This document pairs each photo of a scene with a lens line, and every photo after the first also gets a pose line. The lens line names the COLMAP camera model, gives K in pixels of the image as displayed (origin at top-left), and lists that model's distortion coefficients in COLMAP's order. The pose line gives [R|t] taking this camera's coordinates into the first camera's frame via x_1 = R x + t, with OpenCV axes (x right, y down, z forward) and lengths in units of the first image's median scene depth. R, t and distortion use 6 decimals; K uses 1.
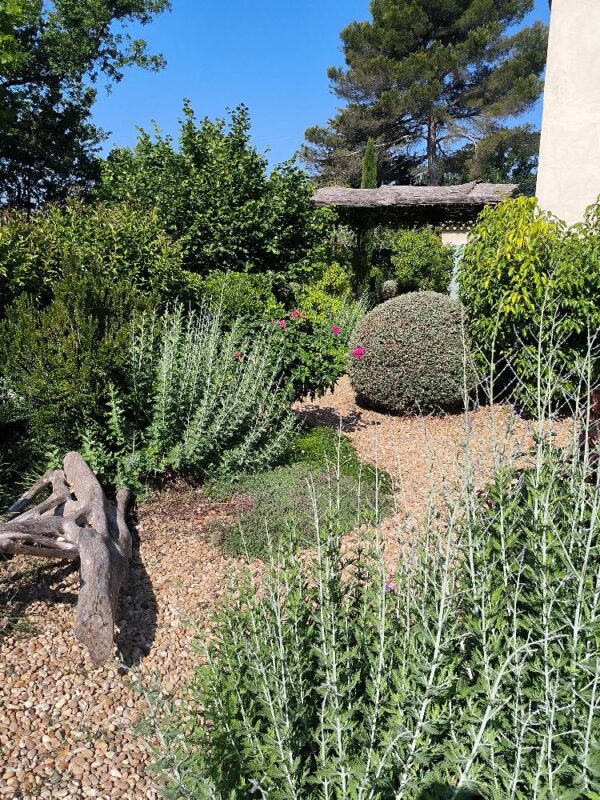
lens RADIAL K [[720.2, 0, 307.4], [0, 720.2, 393.4], [0, 0, 1]] dist [0.062543, -0.043698]
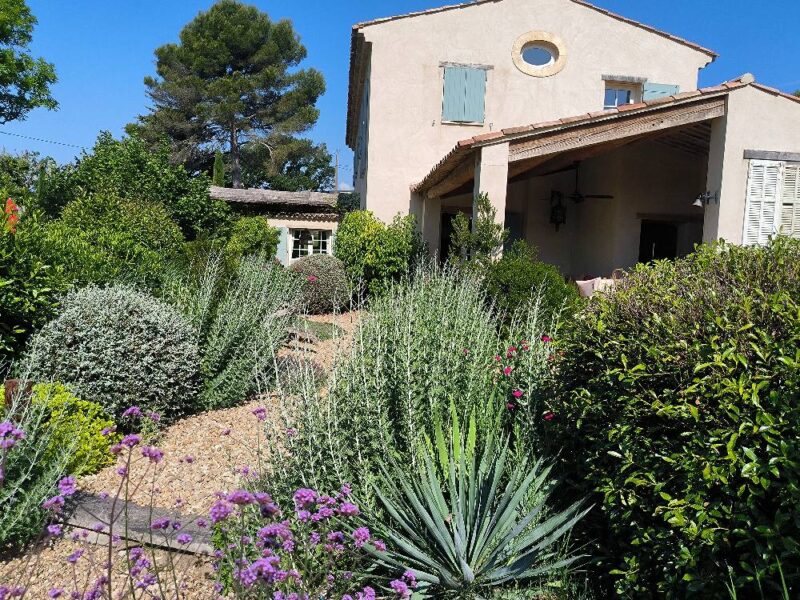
lens RADIAL K [[655.5, 0, 400.1], [0, 655.5, 305.0], [0, 0, 1]] dist [0.037506, -0.019567]
pose [[0.898676, -0.017230, 0.438275, -0.281595], [0.052888, 0.996194, -0.069282, 0.088631], [-0.435413, 0.085441, 0.896167, -0.456261]]
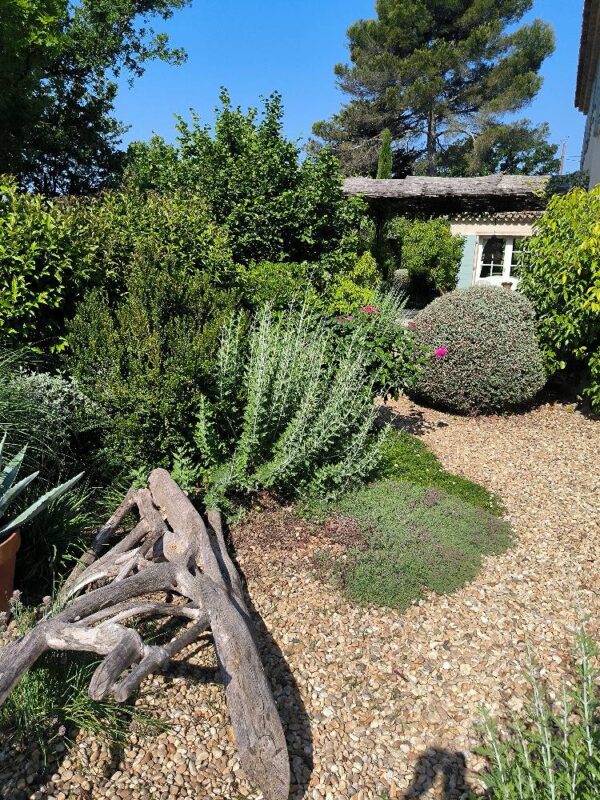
lens RADIAL K [[655.5, 0, 291.6], [0, 655.5, 403.6], [0, 0, 1]] dist [0.037506, -0.019567]
pose [[0.999832, 0.011739, -0.014092, -0.054243], [-0.011017, 0.998677, 0.050230, -0.015866], [0.014663, -0.050066, 0.998638, 0.070354]]
